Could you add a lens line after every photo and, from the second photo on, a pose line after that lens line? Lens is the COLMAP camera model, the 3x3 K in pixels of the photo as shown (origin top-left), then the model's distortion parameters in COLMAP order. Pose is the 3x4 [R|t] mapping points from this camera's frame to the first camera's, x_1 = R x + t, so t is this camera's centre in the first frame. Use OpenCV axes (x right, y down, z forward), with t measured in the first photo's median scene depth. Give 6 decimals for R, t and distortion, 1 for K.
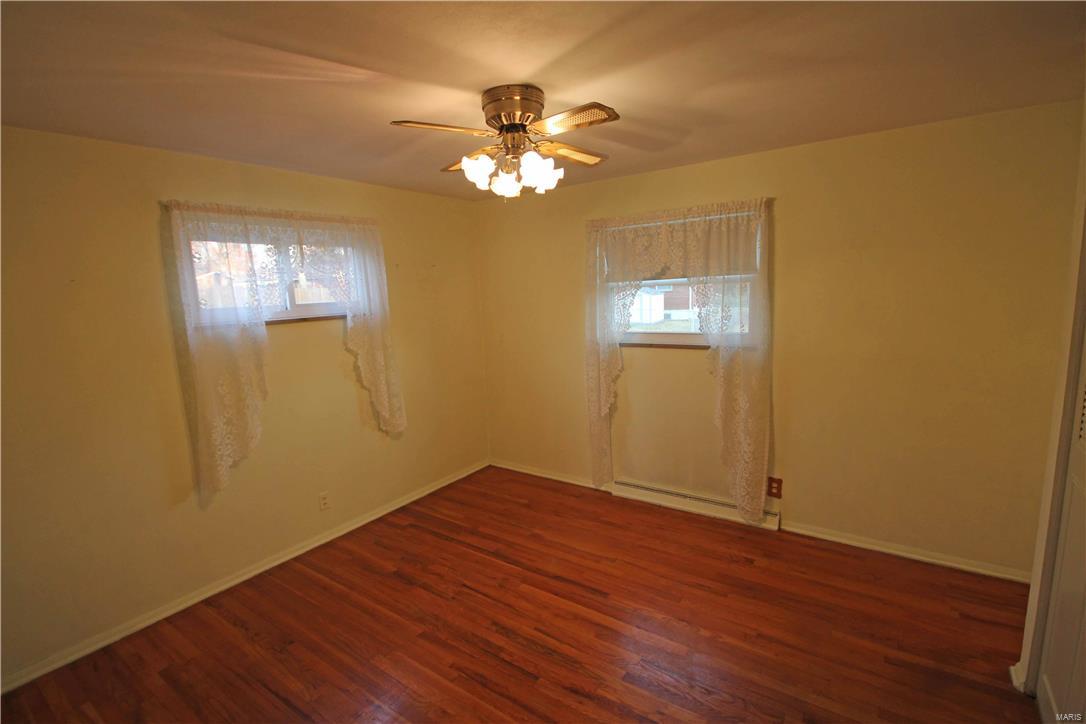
lens RADIAL K [[515.4, 0, 543.0], [0, 515.4, 362.0], [0, 0, 1]] dist [-0.000169, 0.000003]
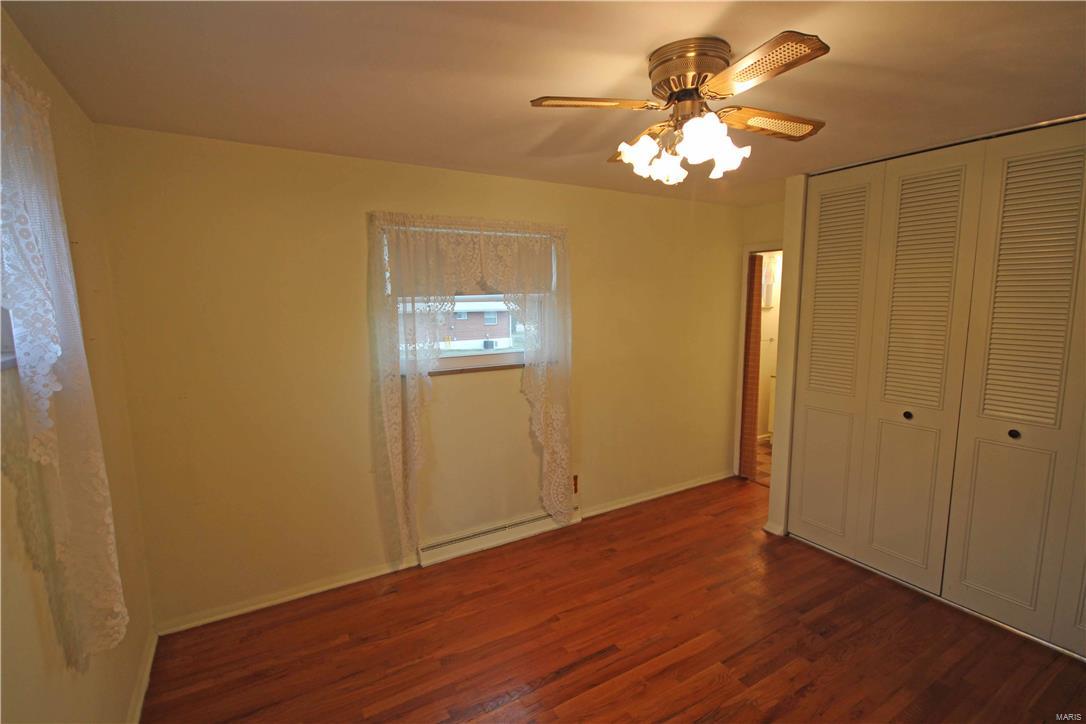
lens RADIAL K [[498.8, 0, 539.0], [0, 498.8, 367.2], [0, 0, 1]] dist [0.002442, -0.006392]
pose [[0.402867, -0.078984, 0.911844, -0.541179], [0.129448, 0.991172, 0.028663, -0.049166], [-0.906058, 0.106489, 0.409535, 0.586515]]
